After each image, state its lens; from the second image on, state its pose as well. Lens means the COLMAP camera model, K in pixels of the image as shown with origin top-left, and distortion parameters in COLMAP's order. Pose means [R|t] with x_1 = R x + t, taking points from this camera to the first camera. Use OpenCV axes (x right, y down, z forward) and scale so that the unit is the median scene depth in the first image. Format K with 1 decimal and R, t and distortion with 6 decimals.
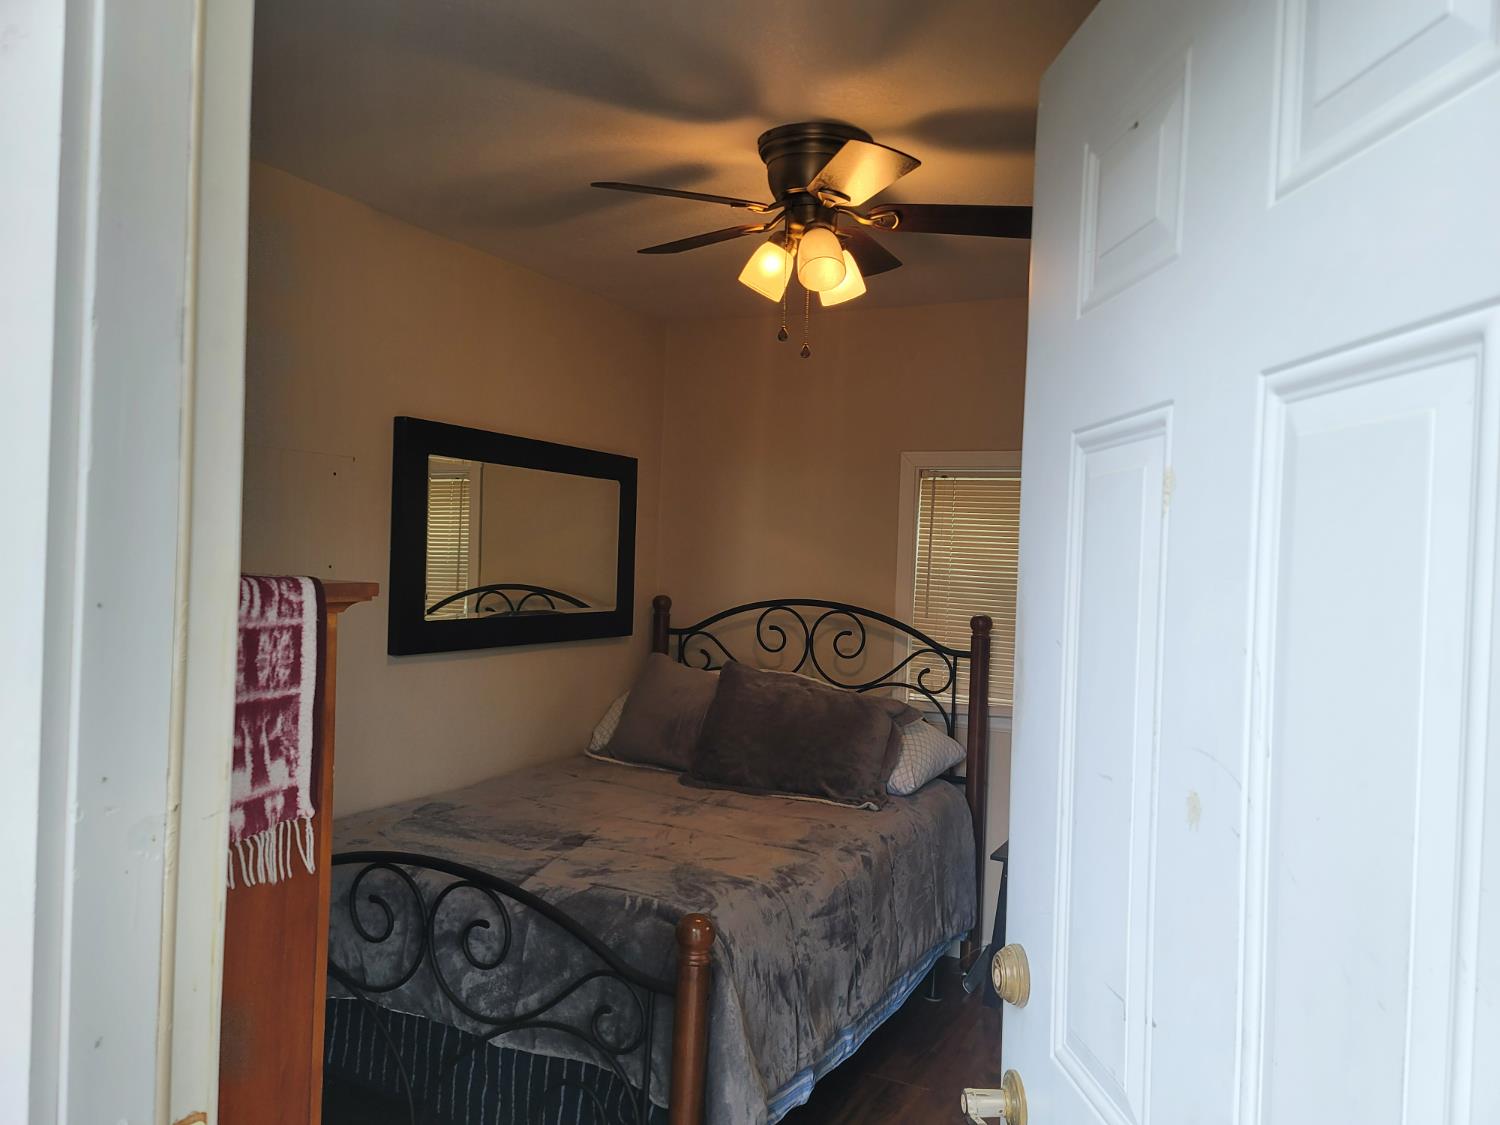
lens RADIAL K [[1135.5, 0, 744.7], [0, 1135.5, 562.2], [0, 0, 1]] dist [0.078774, -0.069525]
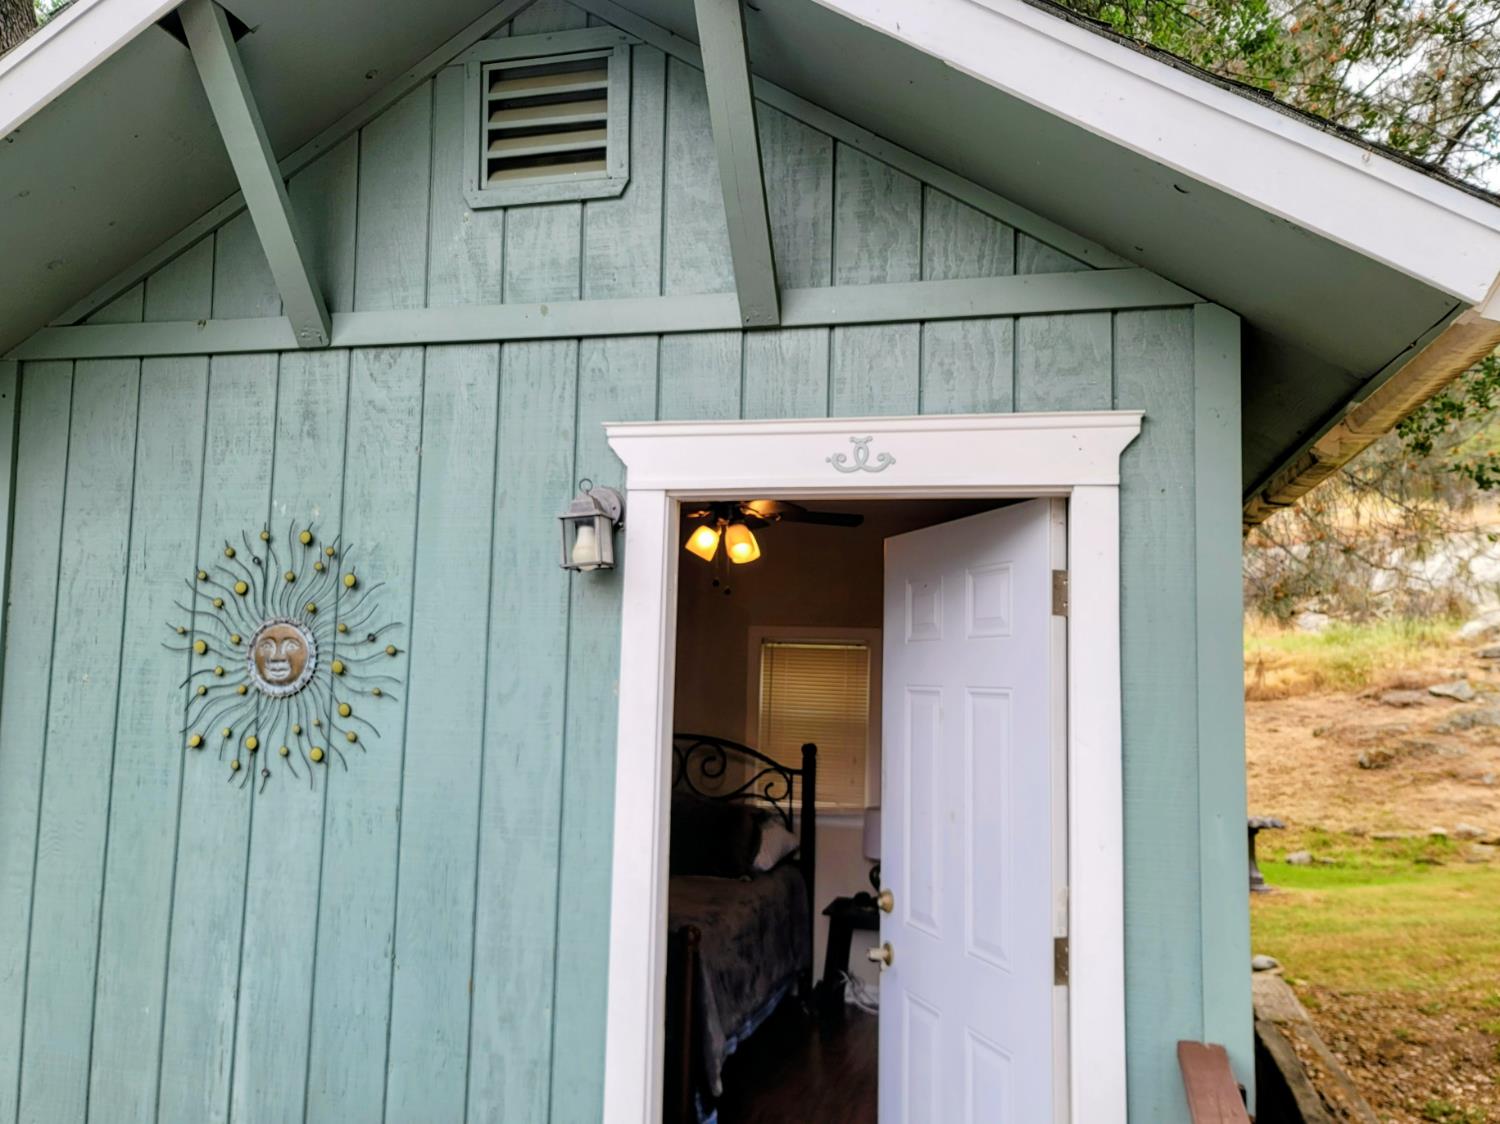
lens RADIAL K [[1135.5, 0, 750.0], [0, 1135.5, 563.5], [0, 0, 1]] dist [0.078774, -0.069525]
pose [[0.978909, 0.008435, 0.204122, -0.158426], [0.012817, 0.994643, -0.102568, -0.032833], [-0.203893, 0.103021, 0.973558, -0.398461]]
